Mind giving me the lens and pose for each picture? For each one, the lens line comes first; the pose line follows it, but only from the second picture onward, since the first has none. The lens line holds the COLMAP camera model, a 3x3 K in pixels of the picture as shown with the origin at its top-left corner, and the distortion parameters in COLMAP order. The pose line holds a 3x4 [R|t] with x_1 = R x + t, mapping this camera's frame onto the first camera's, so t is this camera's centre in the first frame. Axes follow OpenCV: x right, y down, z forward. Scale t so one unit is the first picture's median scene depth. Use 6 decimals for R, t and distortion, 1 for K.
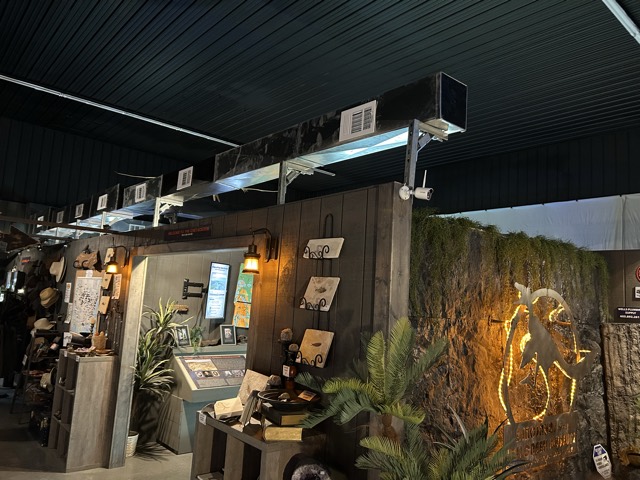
lens RADIAL K [[491.4, 0, 320.0], [0, 491.4, 240.0], [0, 0, 1]] dist [0.010009, -0.029706]
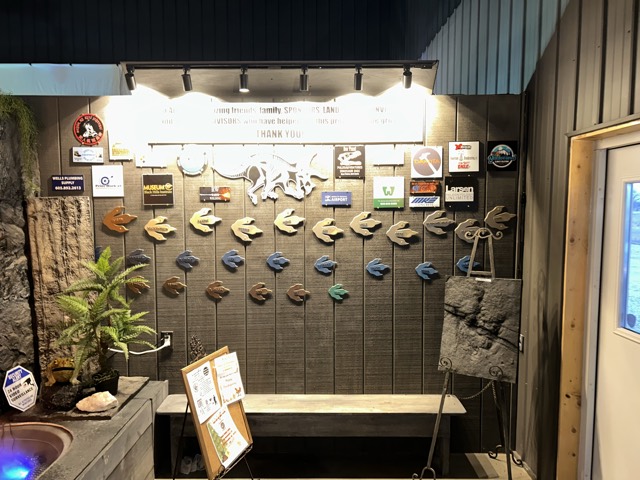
lens RADIAL K [[491.4, 0, 320.0], [0, 491.4, 240.0], [0, 0, 1]] dist [0.010009, -0.029706]
pose [[0.647805, -0.114154, 0.753205, 0.319778], [-0.053078, 0.979543, 0.194107, 0.071014], [-0.759955, -0.165722, 0.628494, 0.233732]]
